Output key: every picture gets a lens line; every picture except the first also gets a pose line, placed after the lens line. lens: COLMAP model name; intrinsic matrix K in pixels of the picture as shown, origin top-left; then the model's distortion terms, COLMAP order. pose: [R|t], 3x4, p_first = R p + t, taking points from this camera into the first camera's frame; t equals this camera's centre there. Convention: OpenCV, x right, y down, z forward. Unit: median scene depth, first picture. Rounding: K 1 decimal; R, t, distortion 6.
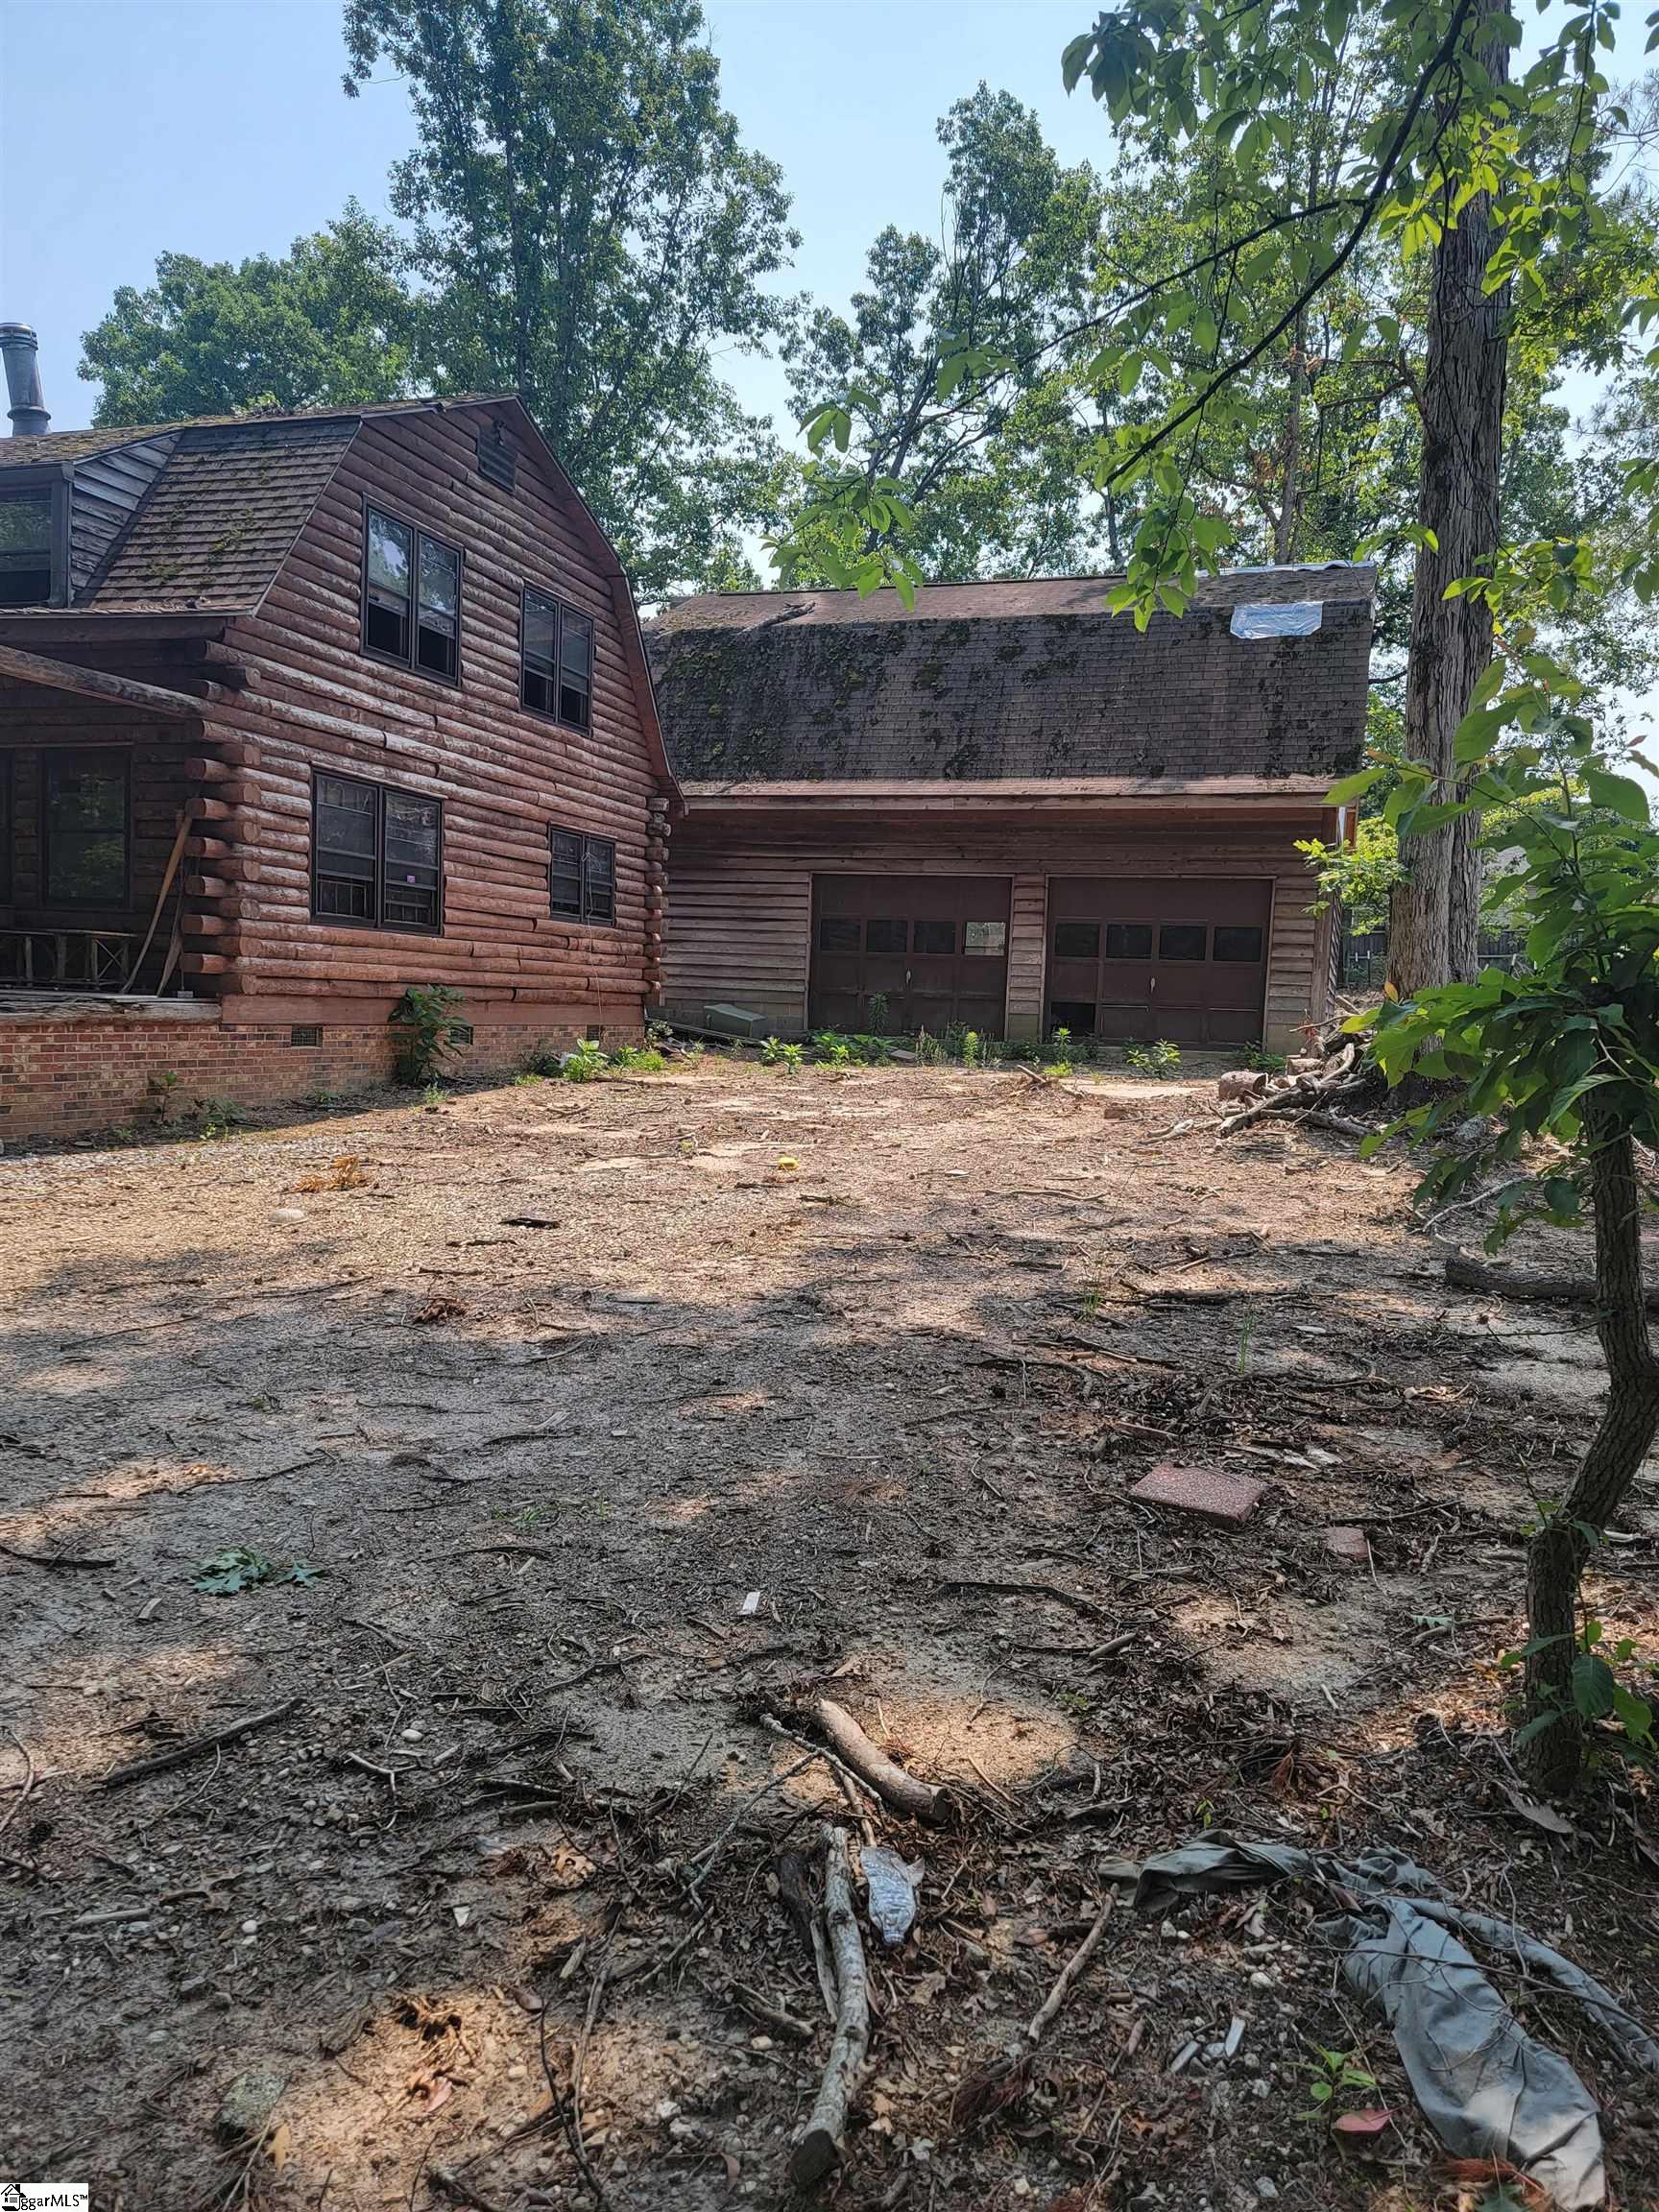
lens RADIAL K [[1552.4, 0, 836.1], [0, 1552.4, 1116.6], [0, 0, 1]] dist [0.052265, -0.024825]
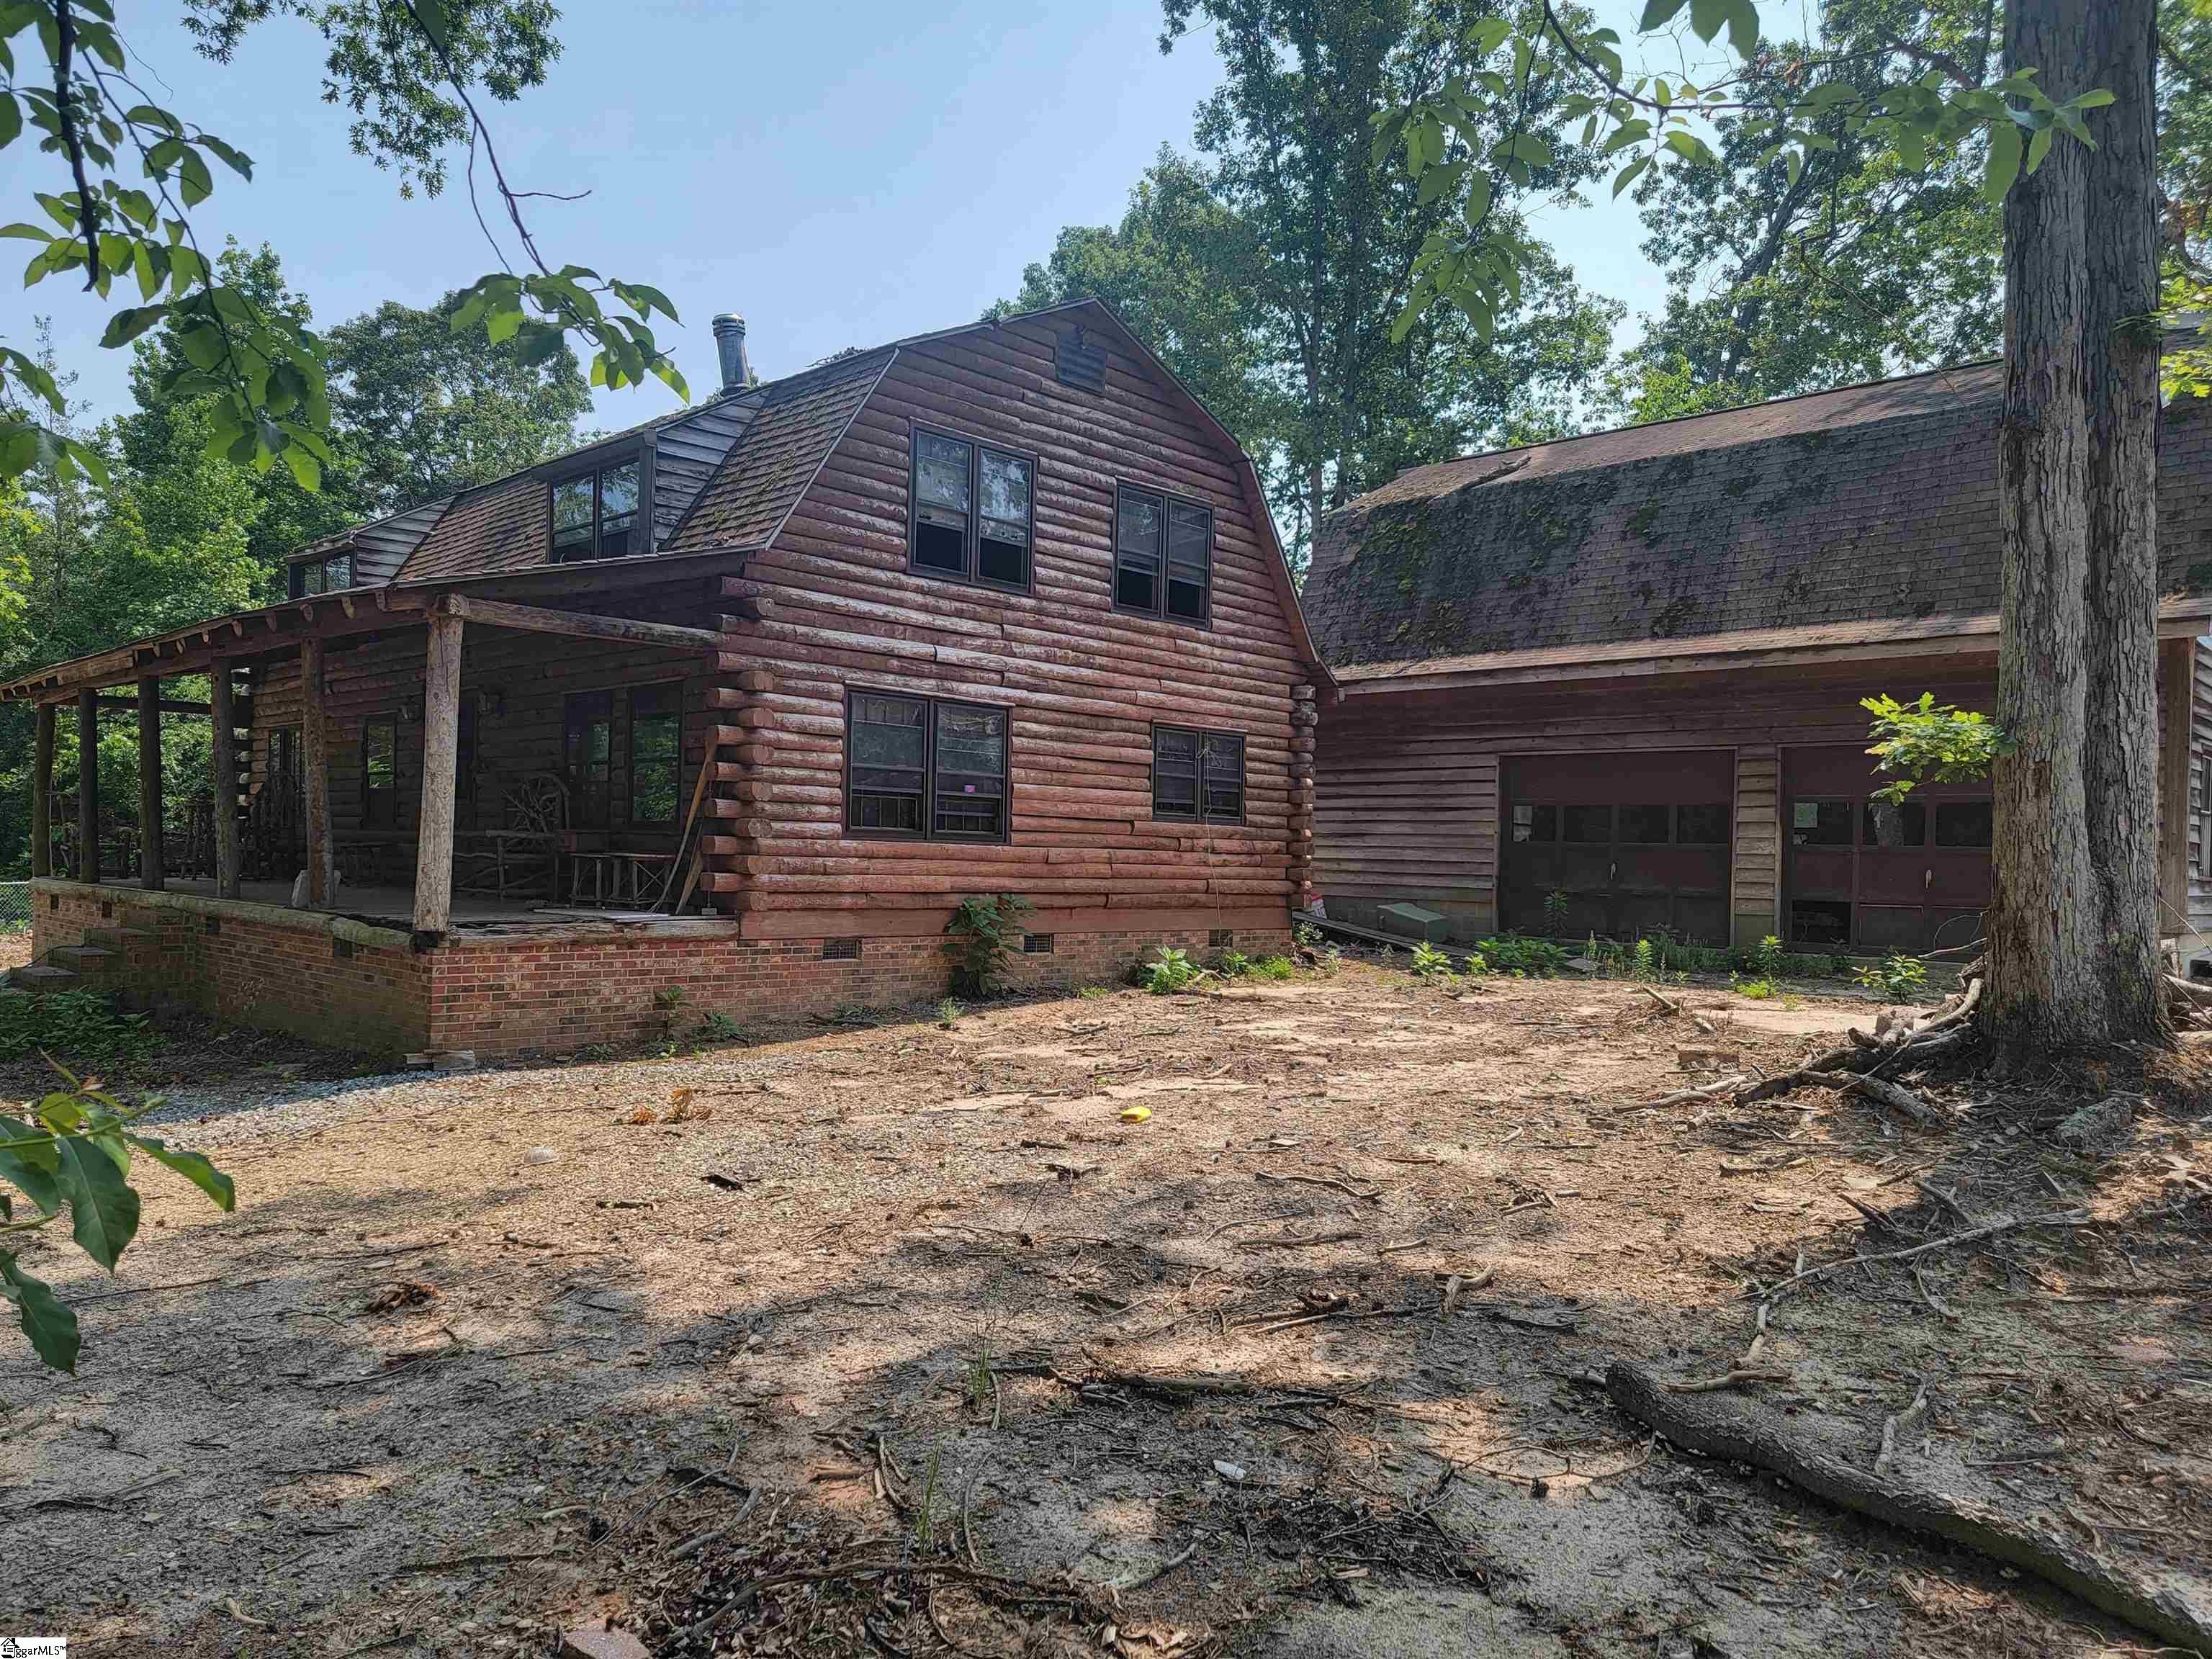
lens RADIAL K [[1552.4, 0, 1098.3], [0, 1552.4, 870.7], [0, 0, 1]] dist [0.052265, -0.024825]
pose [[0.902368, -0.014430, -0.430724, 0.182854], [-0.020174, 0.996929, -0.075662, -0.021980], [0.430493, 0.076964, 0.899307, 0.122578]]
